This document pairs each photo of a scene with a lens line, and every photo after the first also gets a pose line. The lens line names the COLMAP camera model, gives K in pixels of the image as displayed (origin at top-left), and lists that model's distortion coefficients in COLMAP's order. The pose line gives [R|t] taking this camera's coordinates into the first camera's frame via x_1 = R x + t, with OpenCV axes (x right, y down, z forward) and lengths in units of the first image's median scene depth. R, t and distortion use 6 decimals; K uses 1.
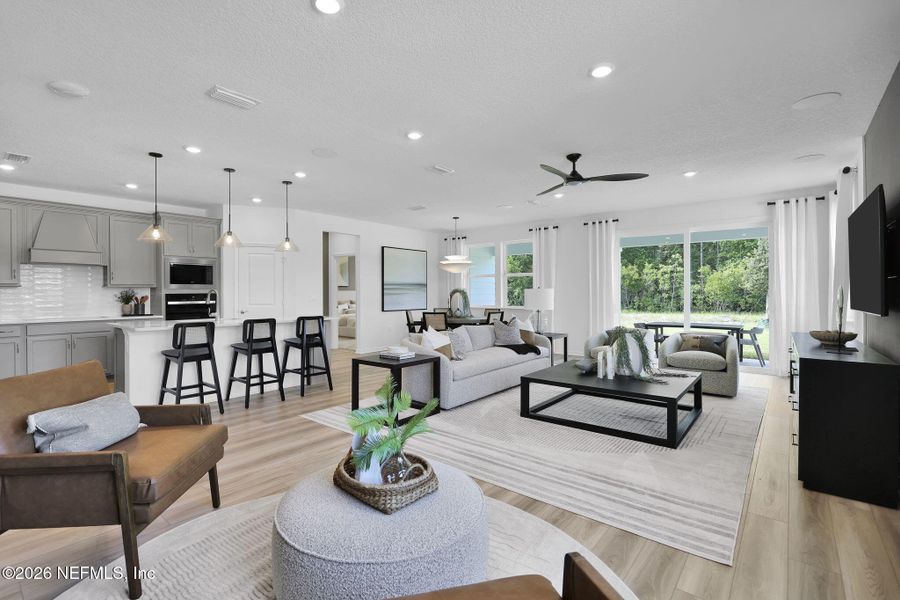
lens RADIAL K [[423.0, 0, 446.1], [0, 423.0, 295.8], [0, 0, 1]] dist [0.005169, 0.000146]
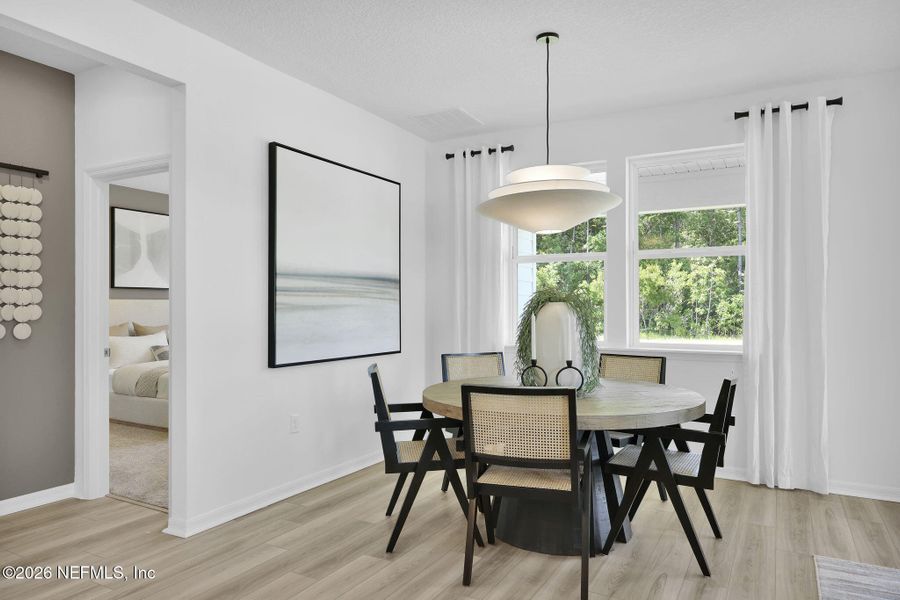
lens RADIAL K [[584.2, 0, 453.6], [0, 584.2, 307.7], [0, 0, 1]] dist [0.004530, -0.000006]
pose [[0.982503, 0.004148, 0.186203, -0.030628], [-0.003327, 0.999983, -0.004720, -0.000715], [-0.186219, 0.004018, 0.982500, 0.175260]]
